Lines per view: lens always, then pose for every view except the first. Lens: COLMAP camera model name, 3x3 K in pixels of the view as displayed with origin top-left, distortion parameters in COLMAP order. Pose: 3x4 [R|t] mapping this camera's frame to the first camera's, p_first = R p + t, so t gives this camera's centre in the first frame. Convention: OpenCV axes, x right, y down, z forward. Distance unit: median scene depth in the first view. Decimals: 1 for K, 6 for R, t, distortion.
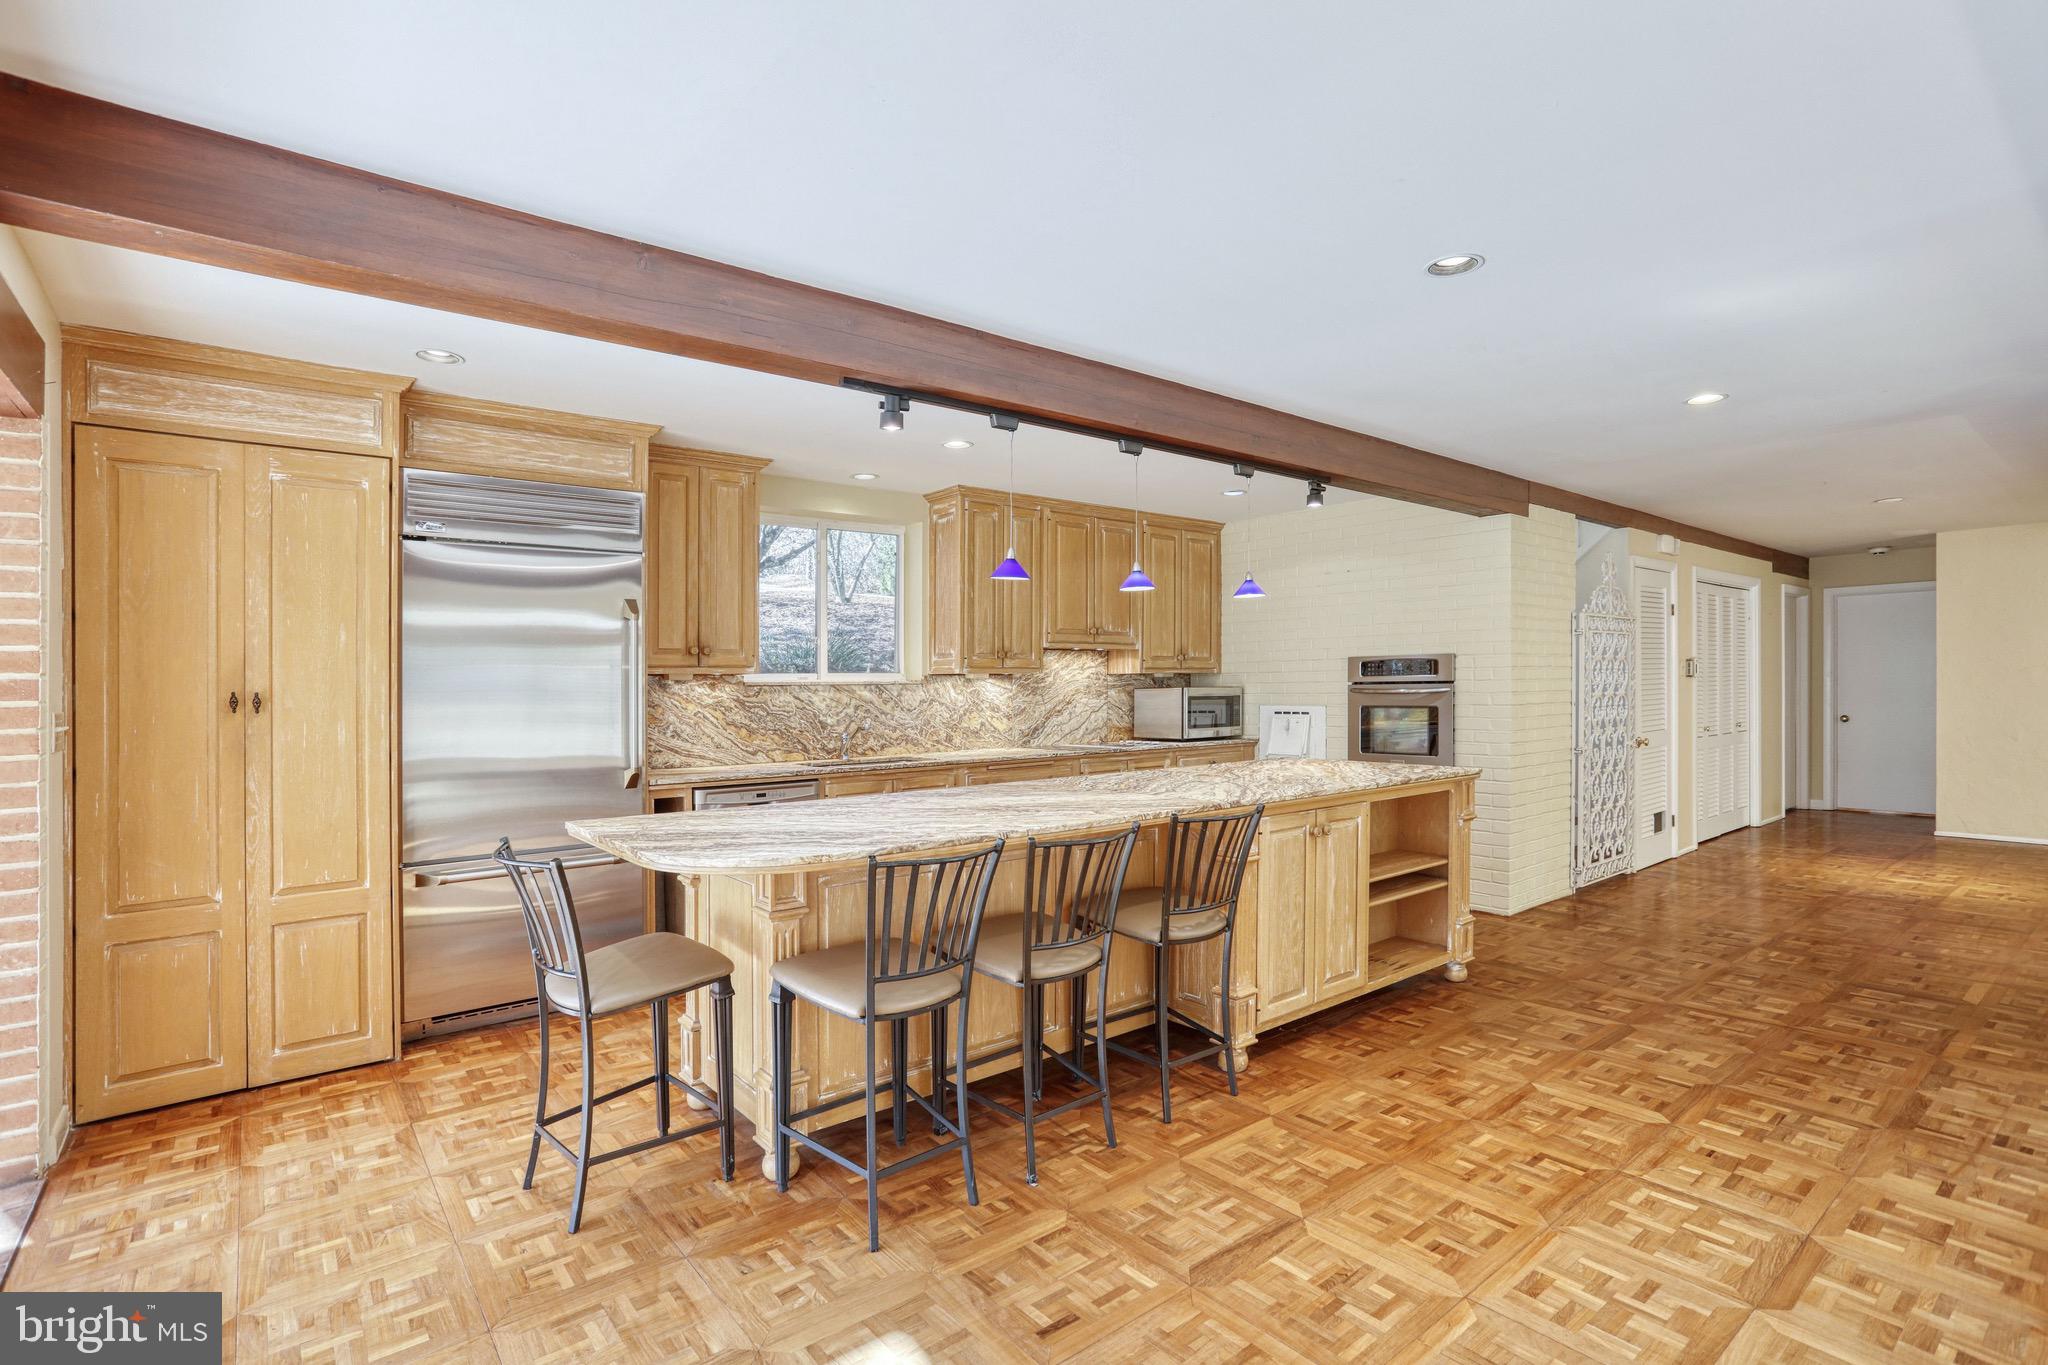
lens RADIAL K [[990.0, 0, 1033.6], [0, 990.0, 690.6], [0, 0, 1]] dist [-0.069148, 0.037147]
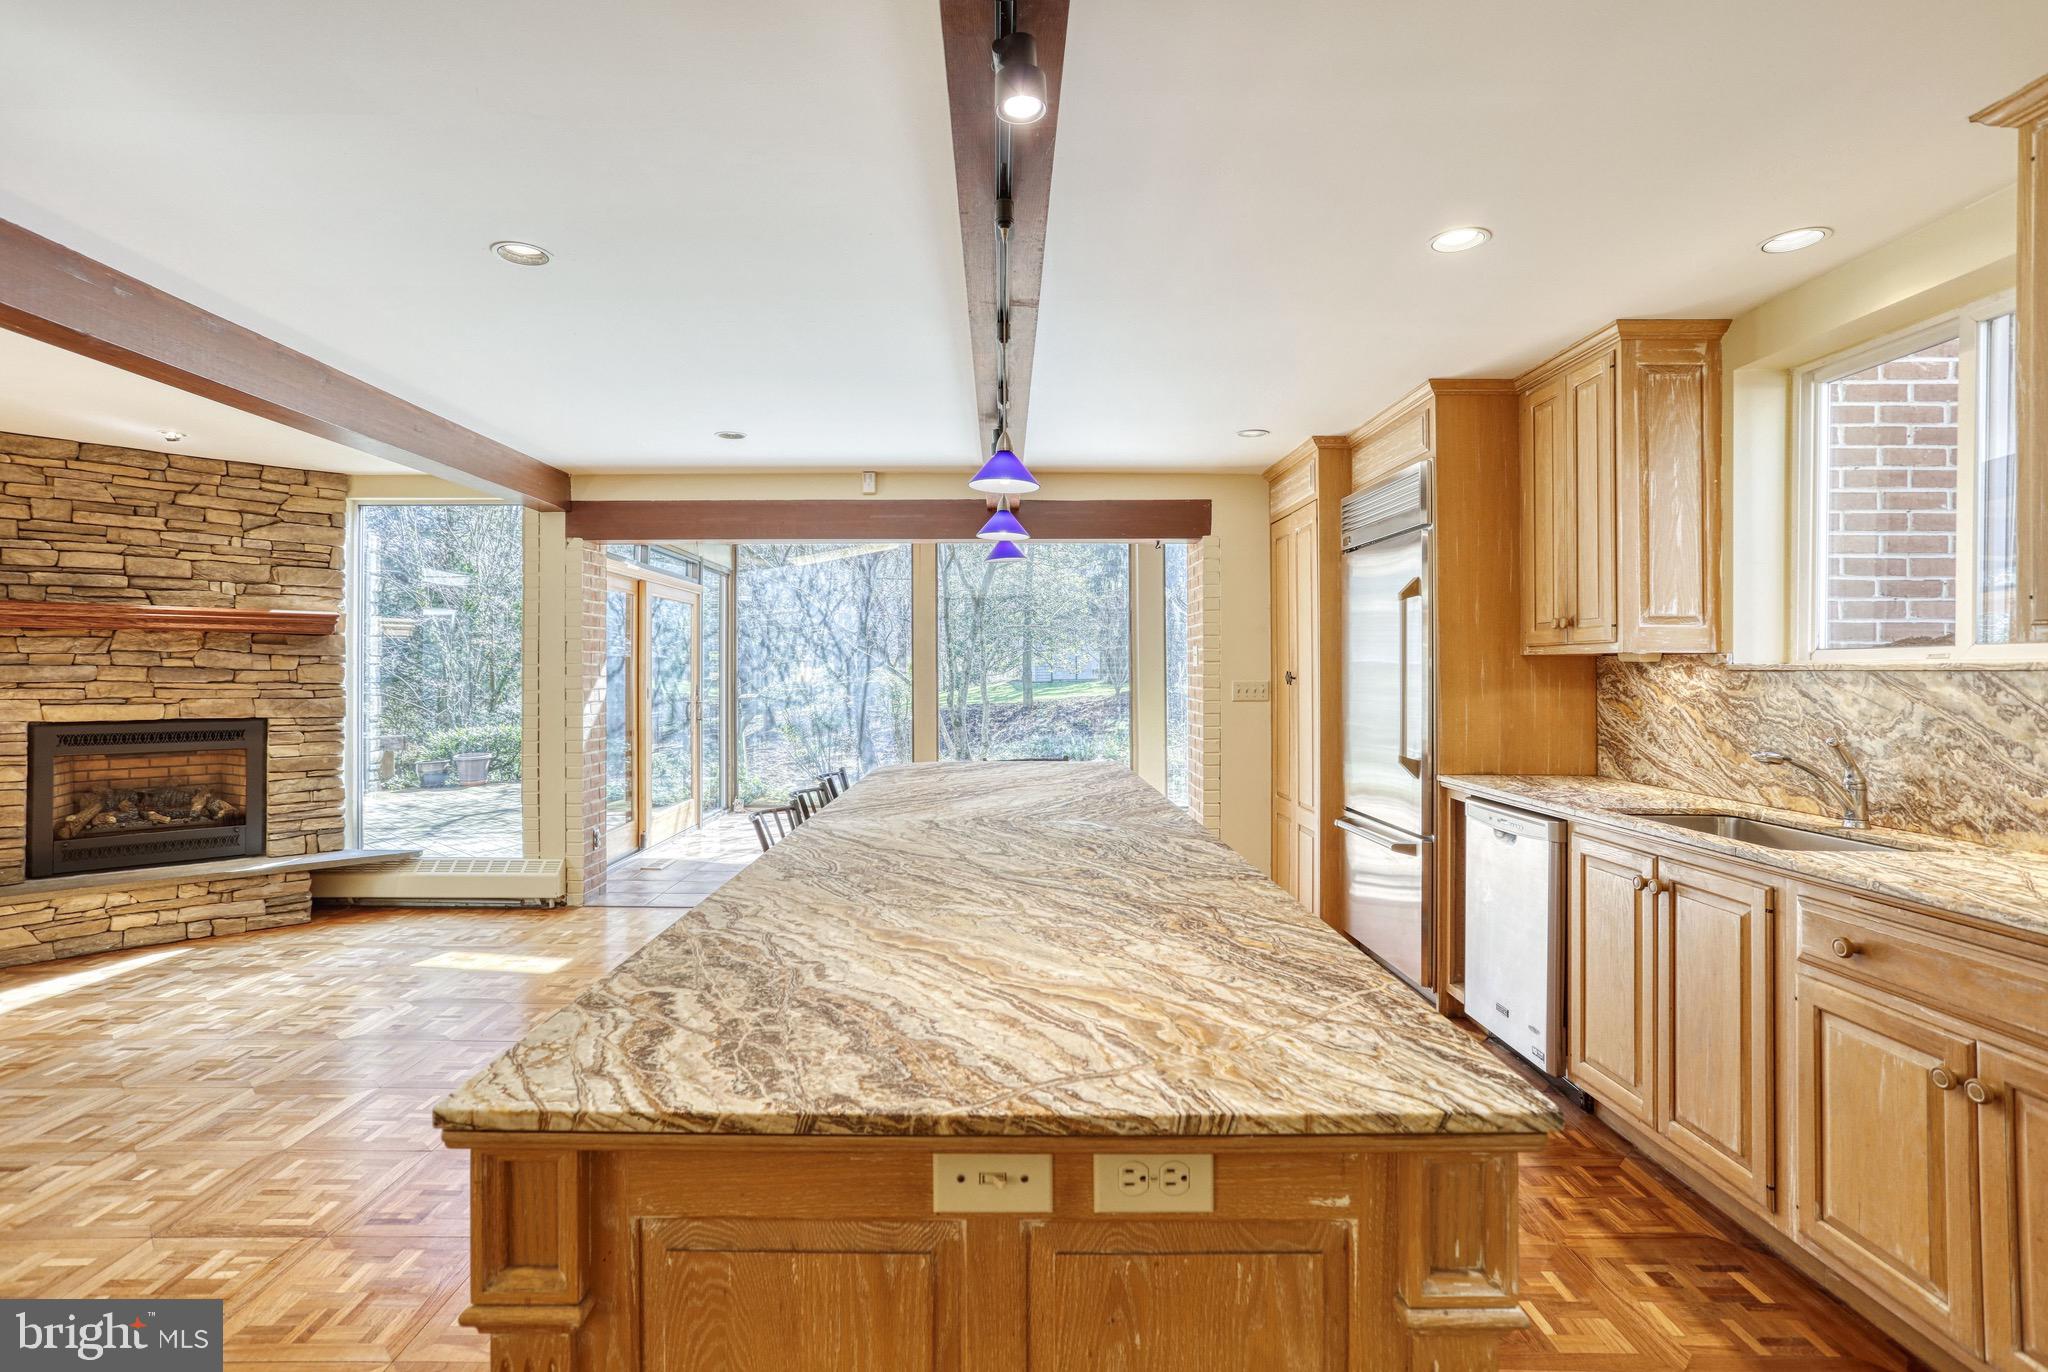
lens RADIAL K [[986.8, 0, 994.5], [0, 986.8, 666.3], [0, 0, 1]] dist [-0.043534, 0.025088]
pose [[-0.635980, 0.008620, -0.771657, 0.431340], [0.001821, 0.999952, 0.009669, -0.013307], [0.771703, 0.004744, -0.635965, 0.975623]]
